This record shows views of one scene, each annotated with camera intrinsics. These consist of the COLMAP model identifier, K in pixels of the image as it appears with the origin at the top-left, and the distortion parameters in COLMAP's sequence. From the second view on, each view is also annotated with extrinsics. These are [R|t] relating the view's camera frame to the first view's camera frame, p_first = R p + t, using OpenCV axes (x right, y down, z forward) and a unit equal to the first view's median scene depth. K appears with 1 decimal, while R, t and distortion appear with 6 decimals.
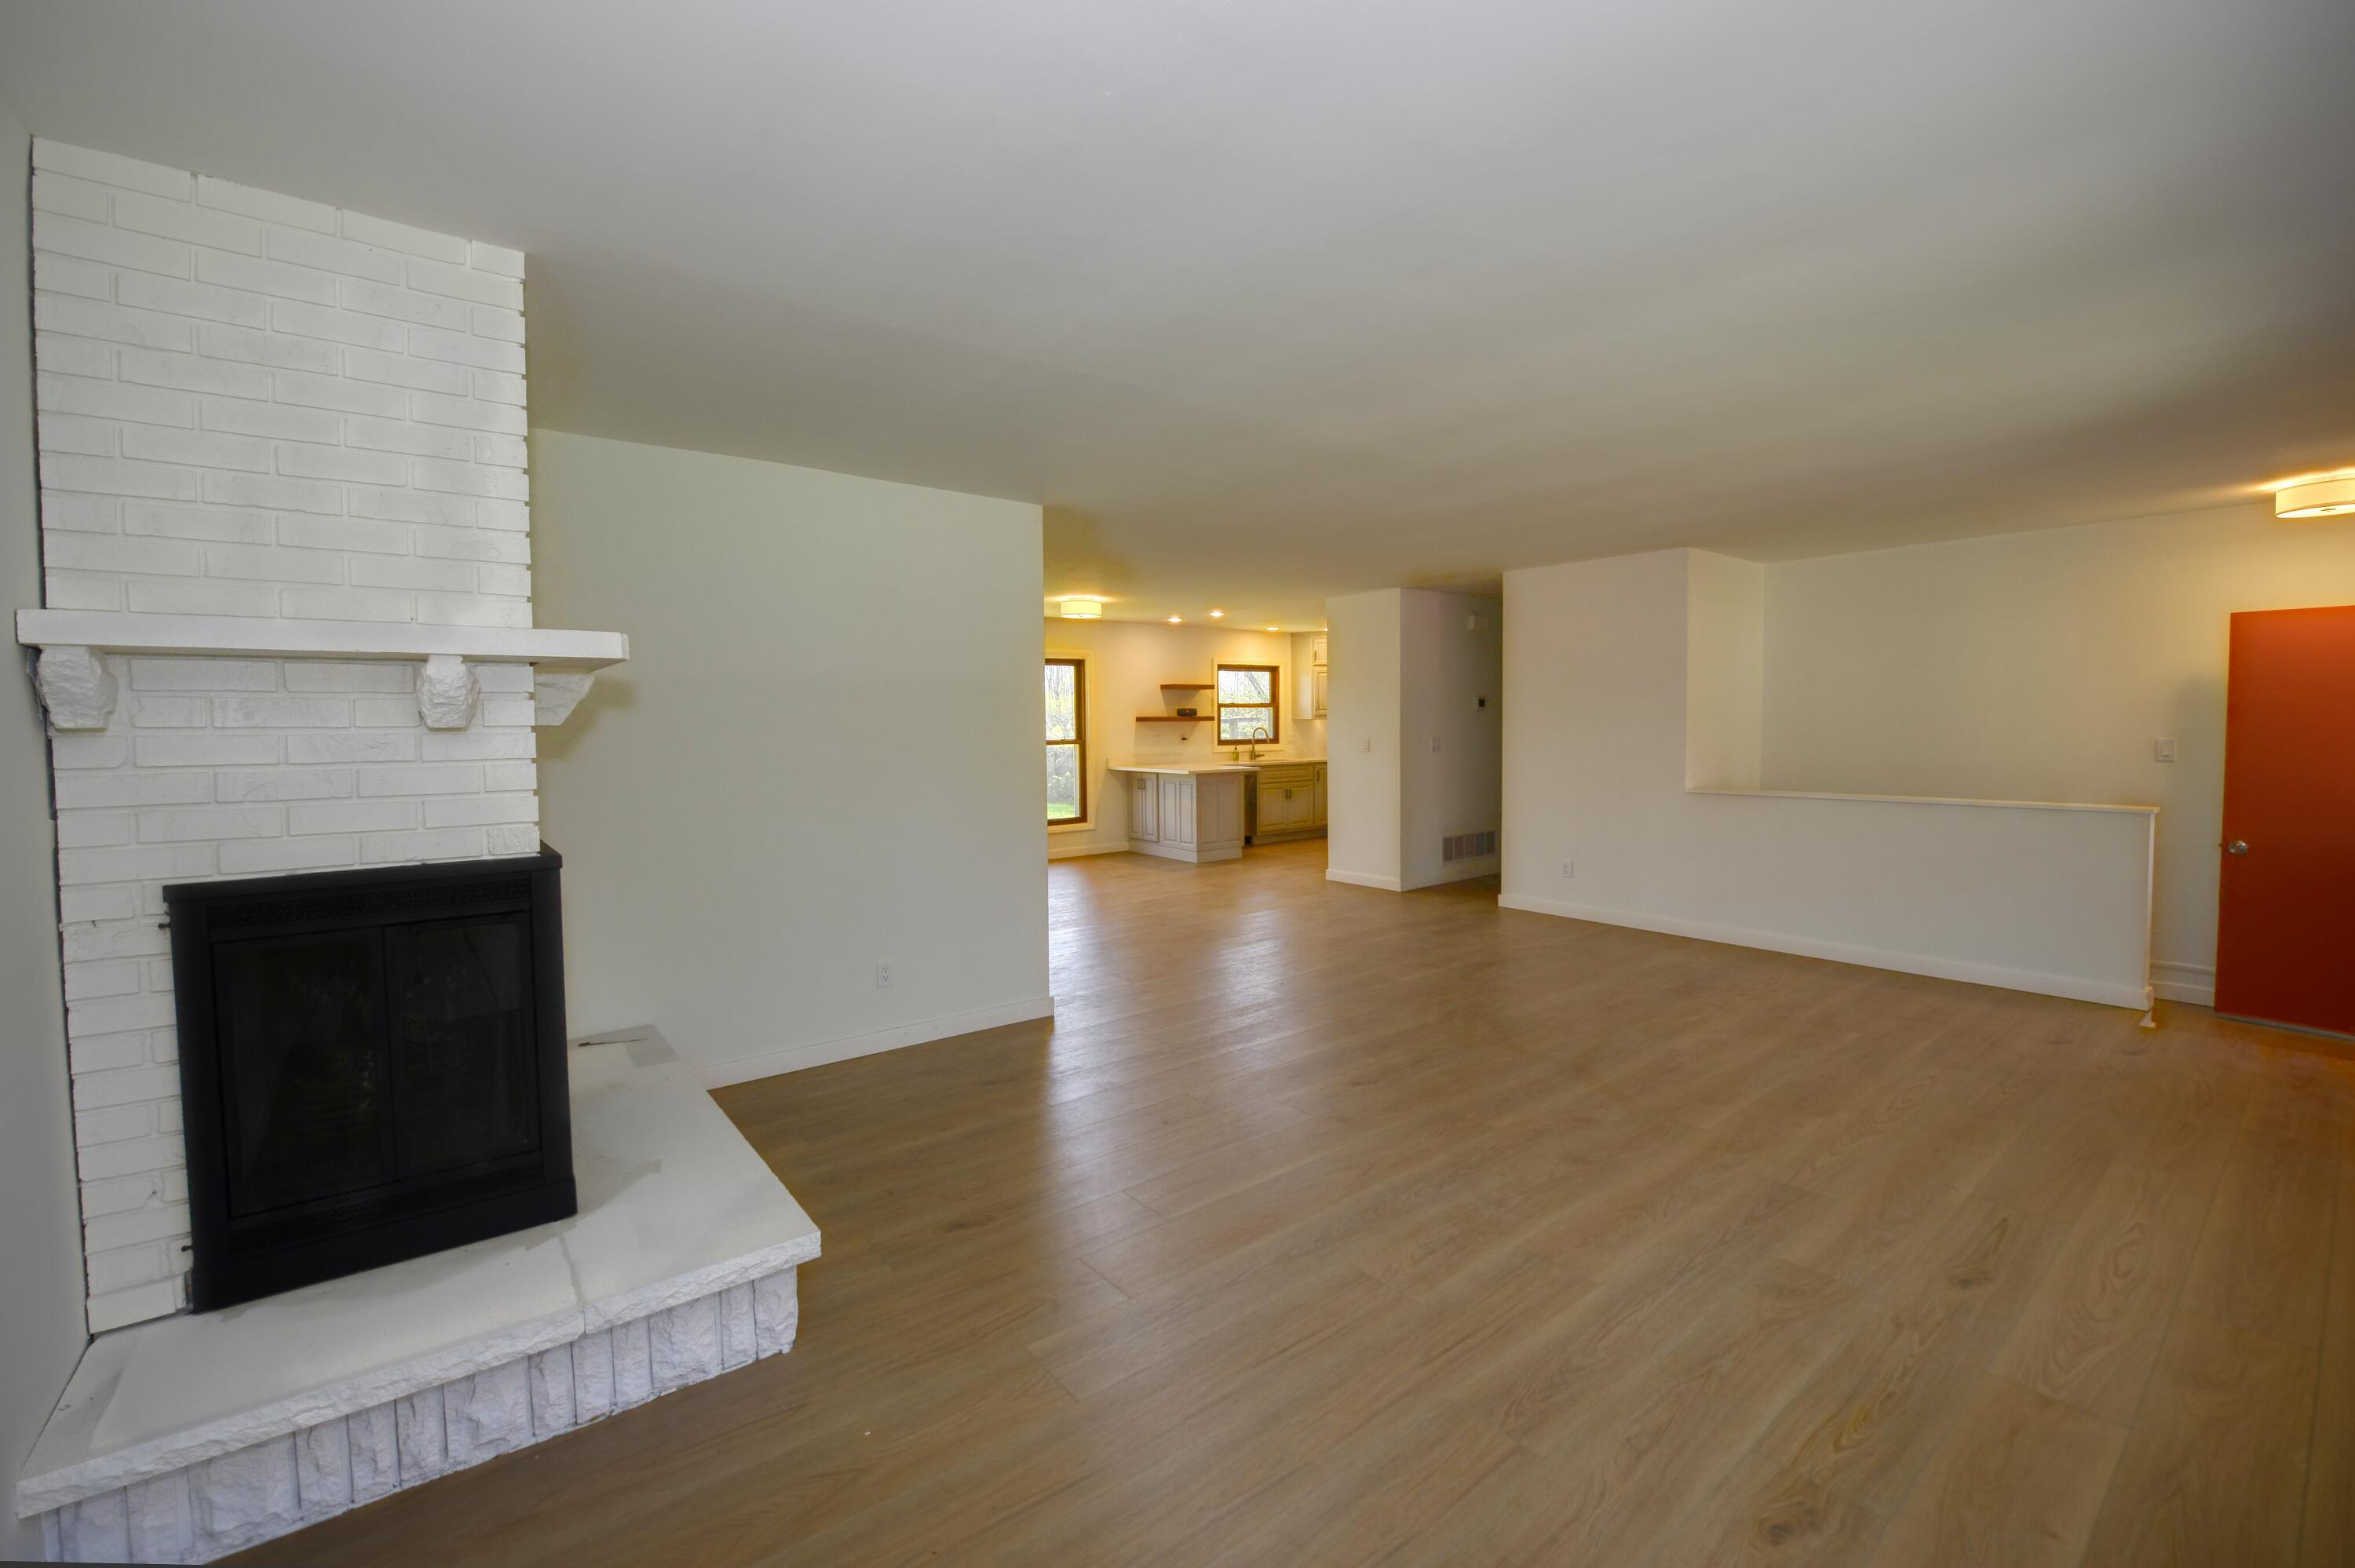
lens RADIAL K [[970.4, 0, 1178.7], [0, 970.4, 760.1], [0, 0, 1]] dist [-0.016078, -0.000289]
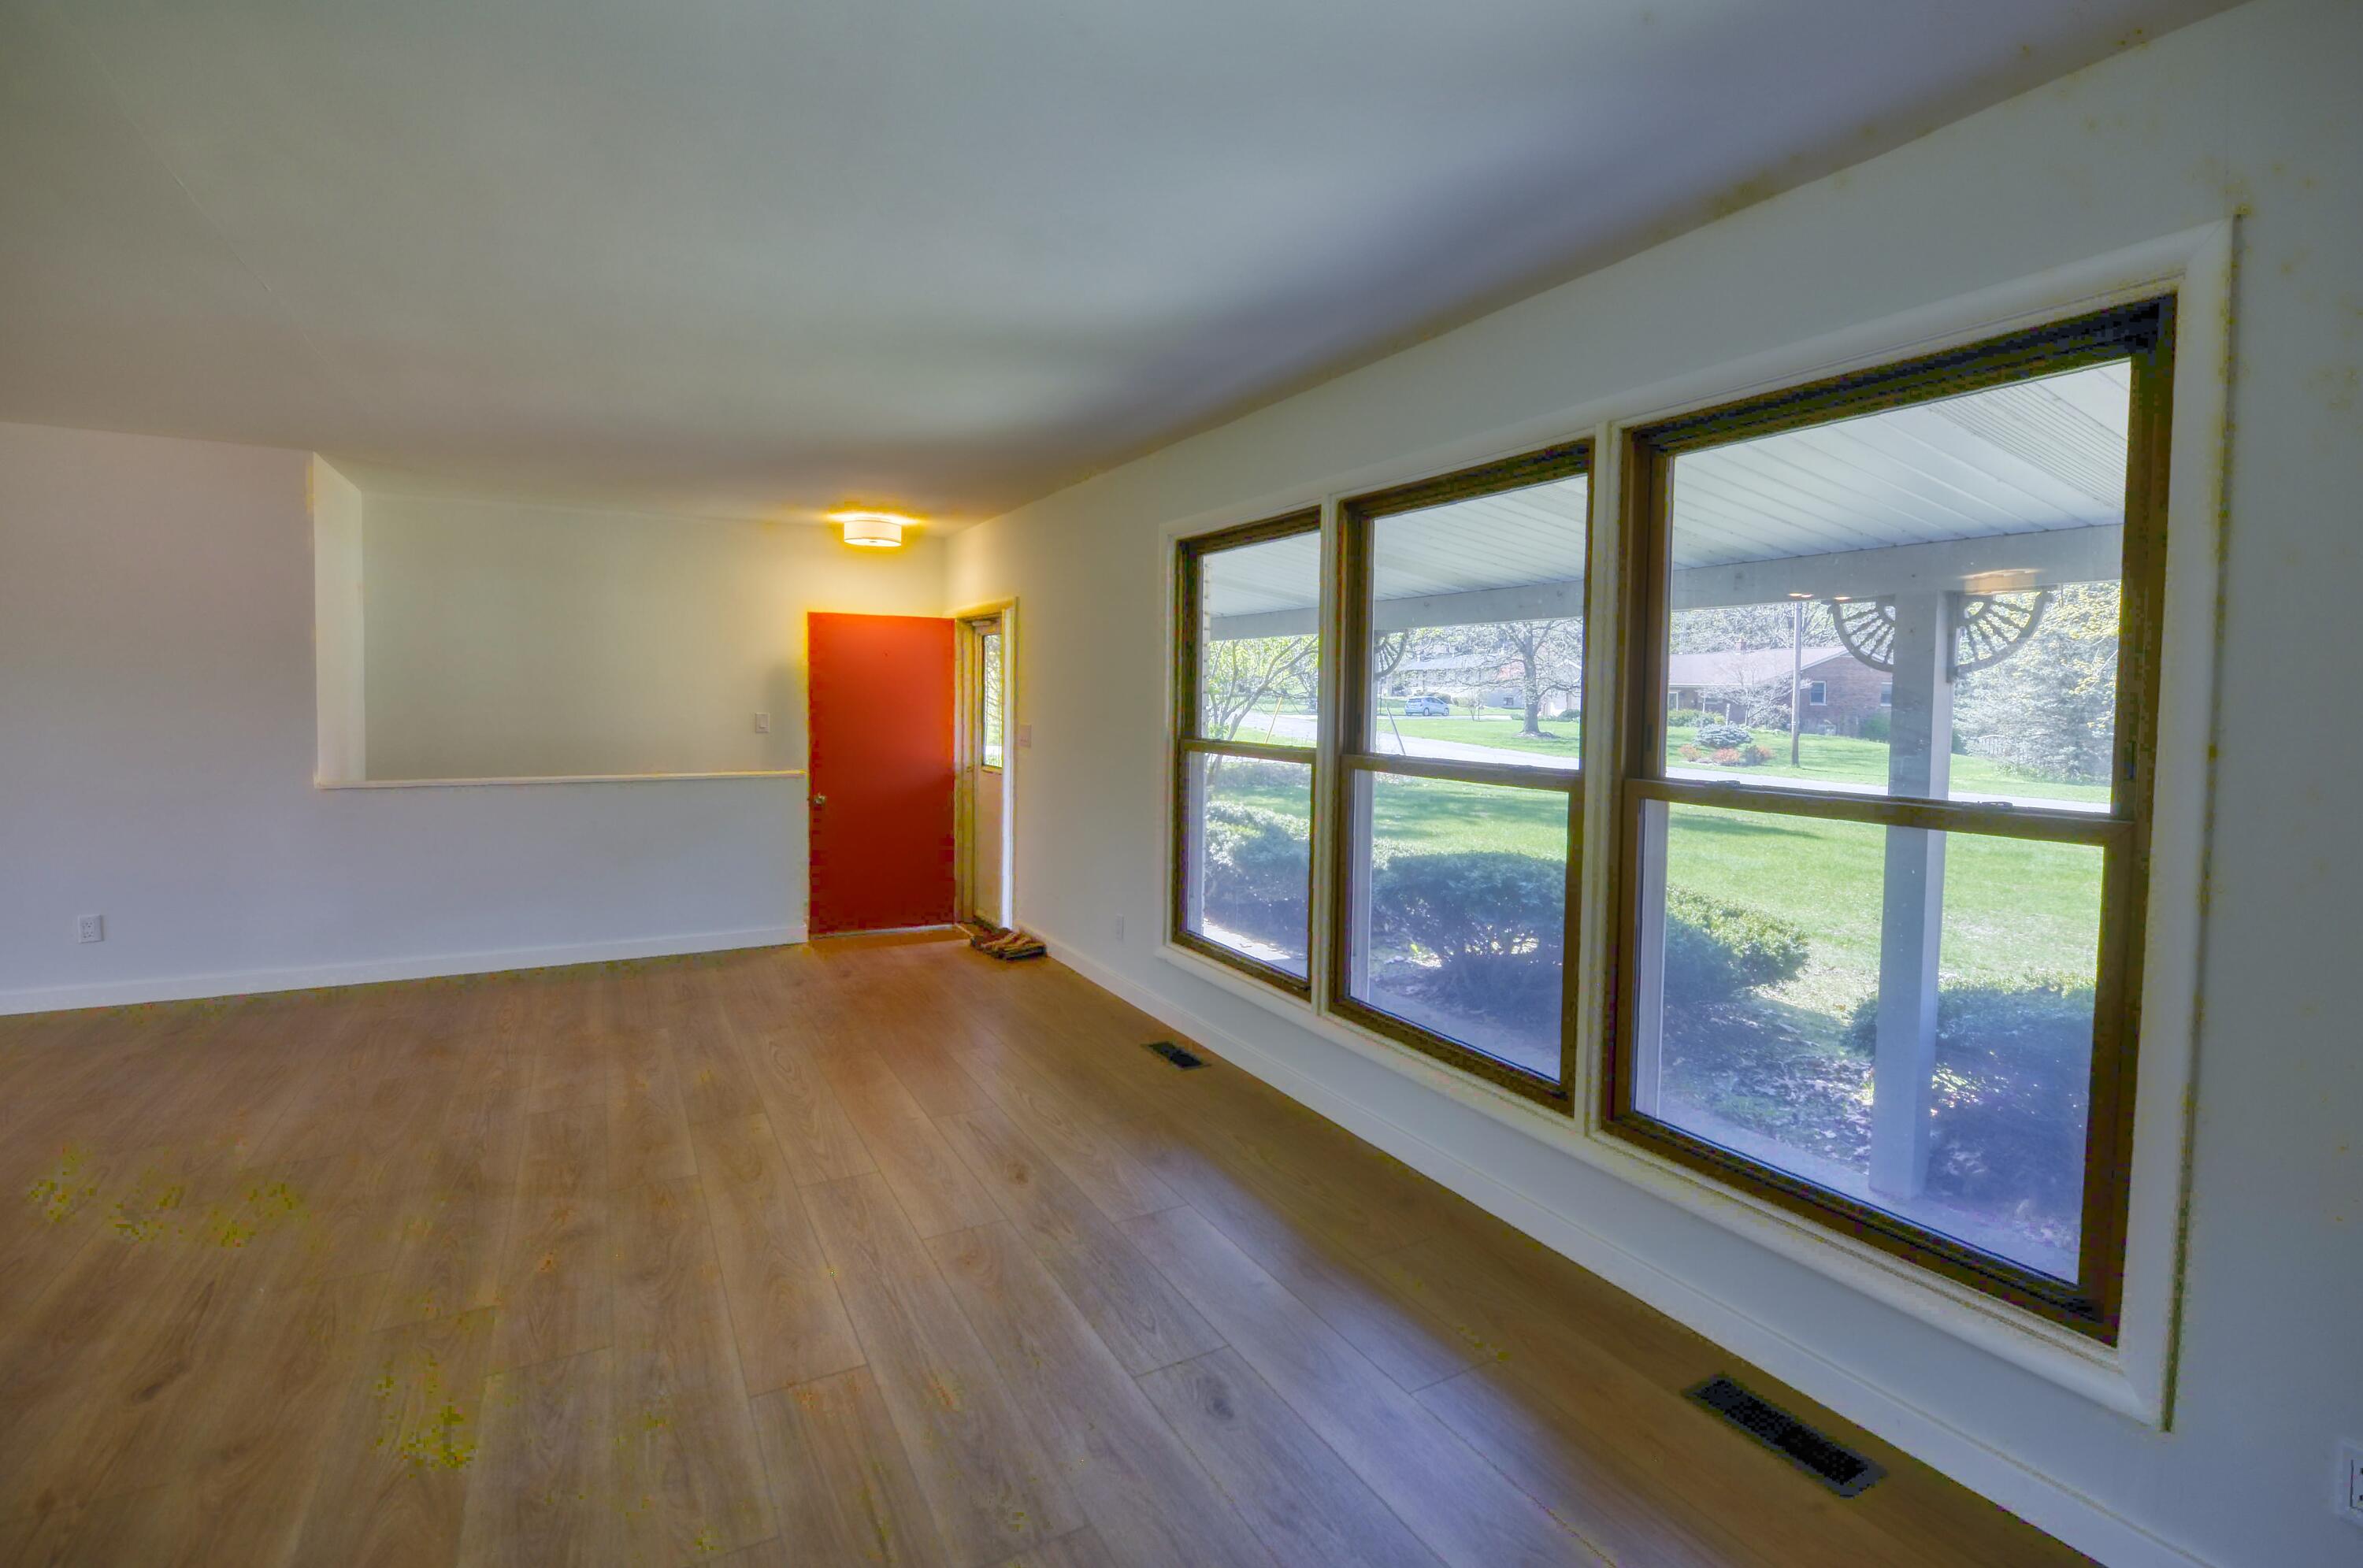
lens RADIAL K [[1083.1, 0, 1183.9], [0, 1083.1, 750.5], [0, 0, 1]] dist [0.000575, -0.000102]
pose [[0.167925, -0.036605, 0.985120, -0.102015], [0.025439, 0.999139, 0.032789, -0.003880], [-0.985472, 0.019554, 0.168711, 0.132347]]
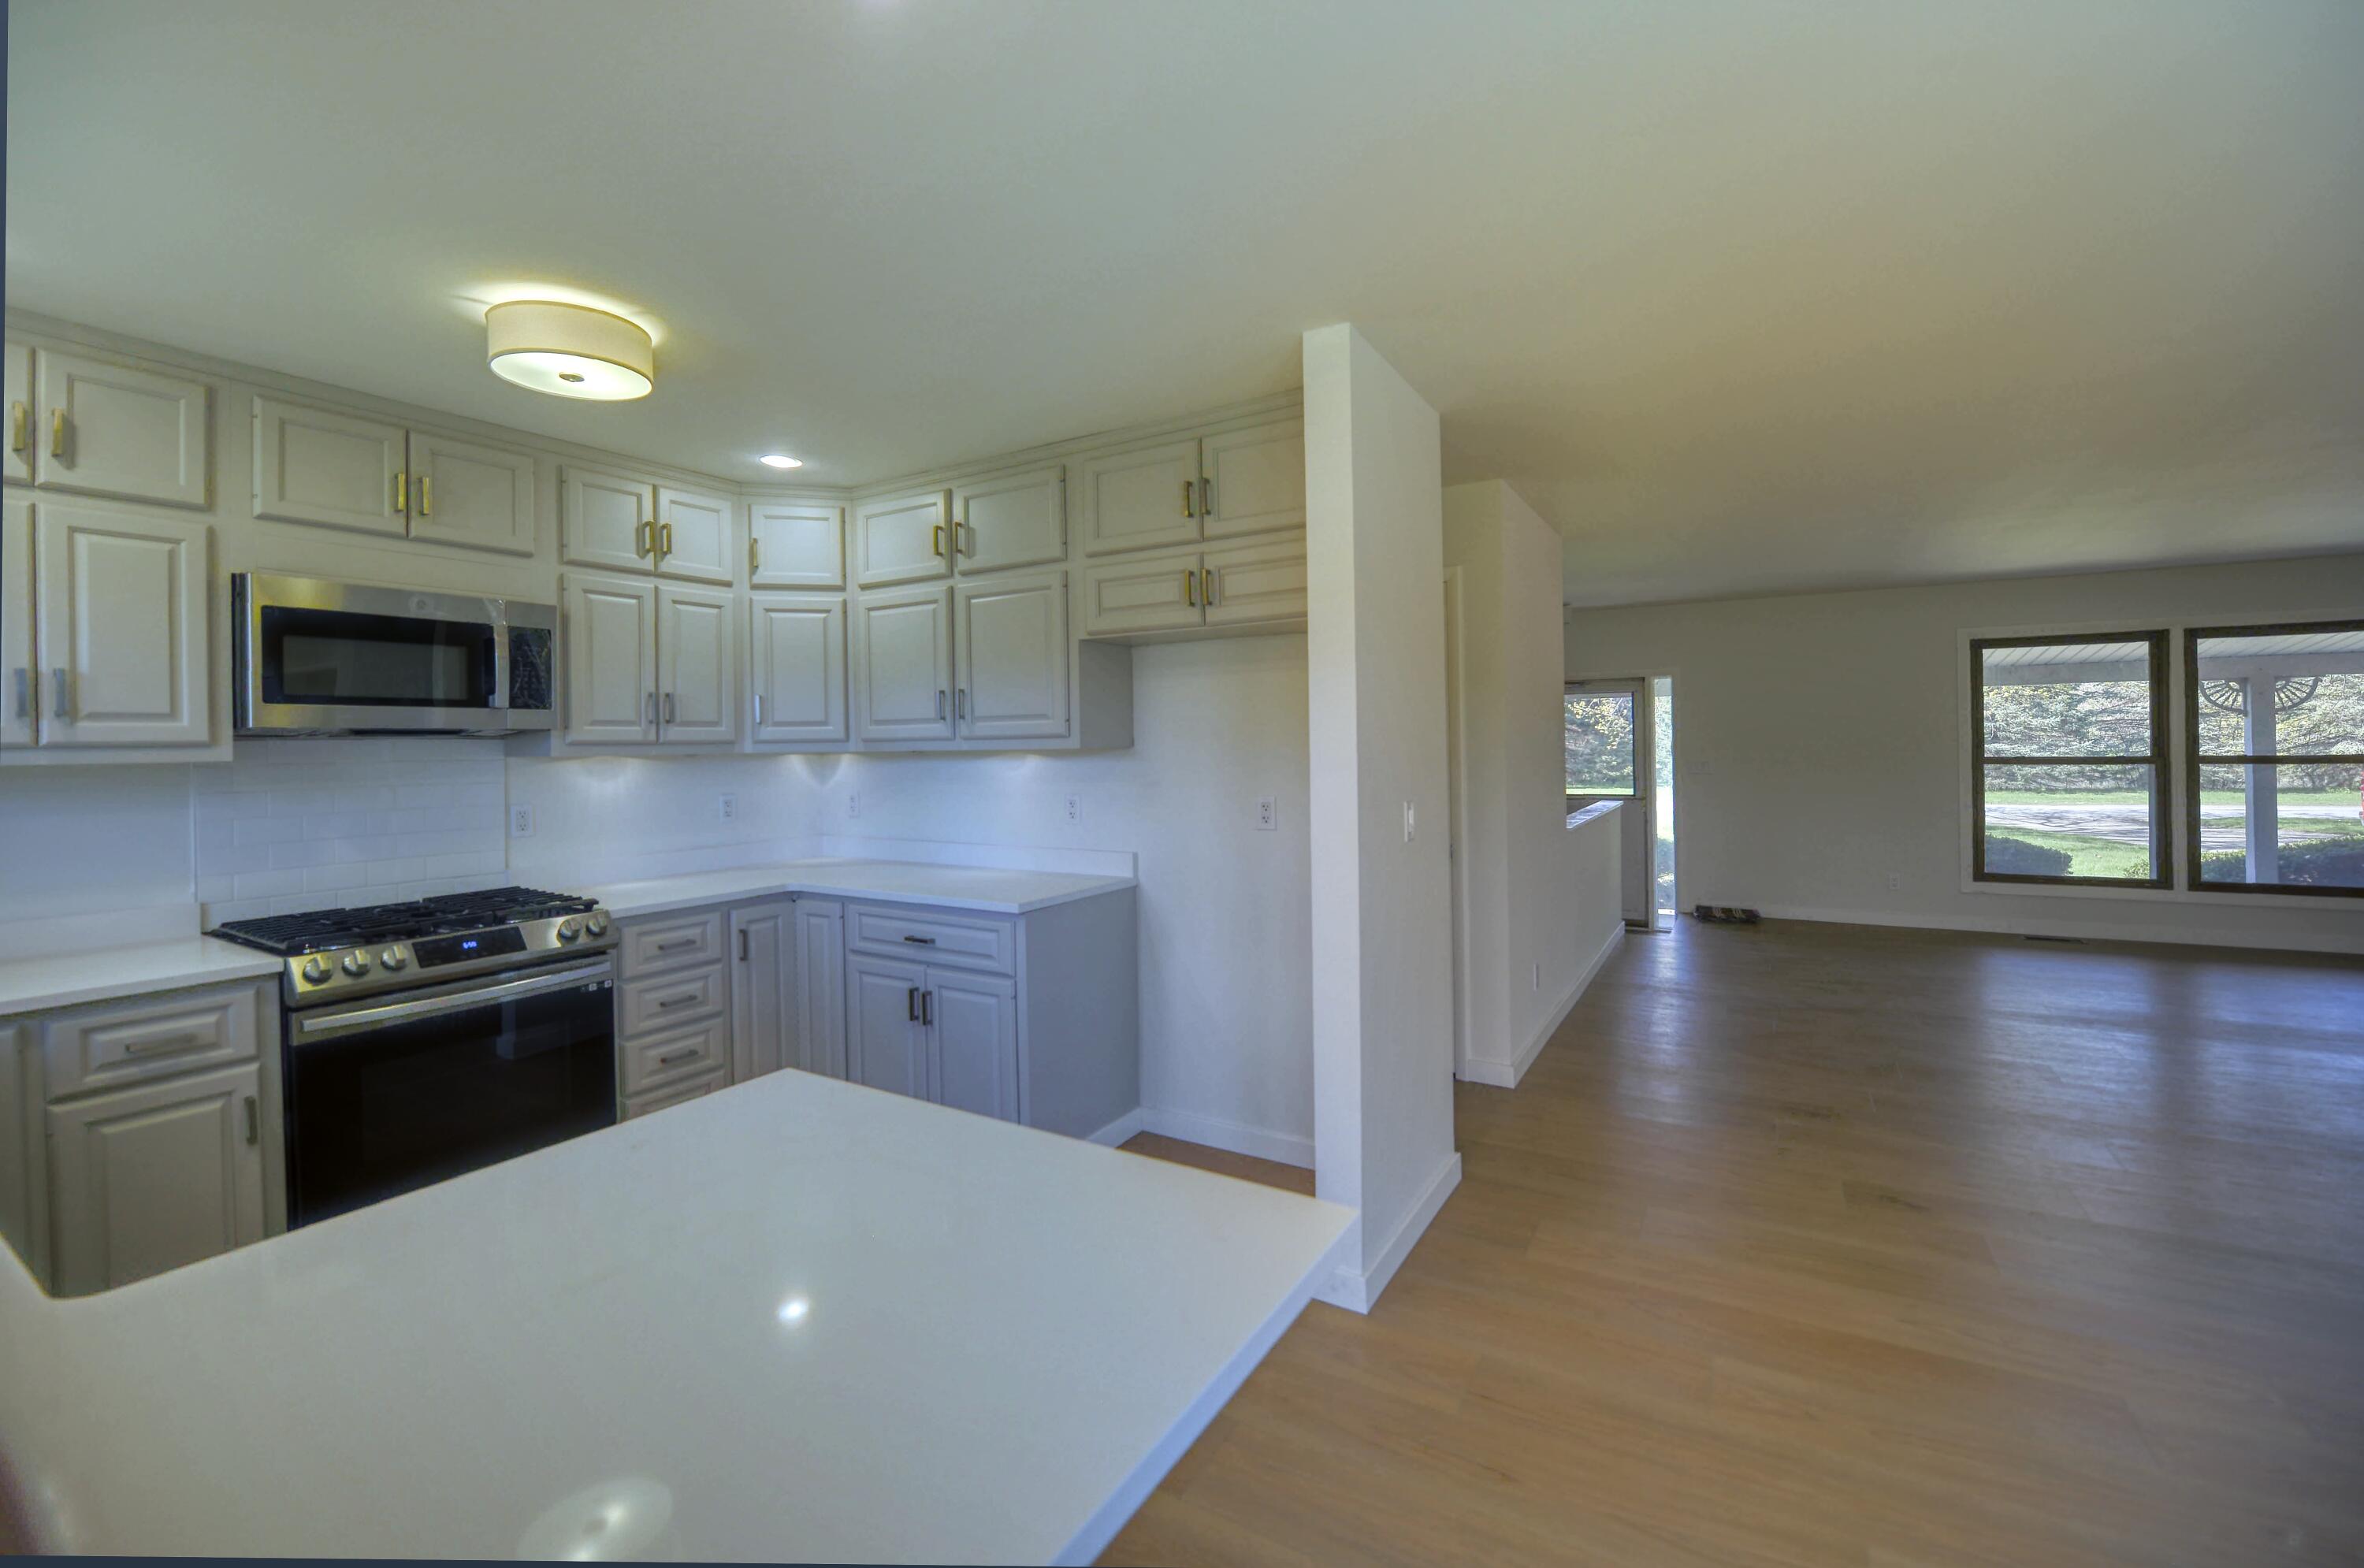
lens RADIAL K [[962.1, 0, 1195.3], [0, 962.1, 743.2], [0, 0, 1]] dist [-0.013177, -0.003274]
pose [[-0.360047, 0.017959, 0.932761, -0.075494], [0.058850, 0.998261, 0.003495, -0.038067], [-0.931076, 0.056151, -0.360478, 0.956449]]
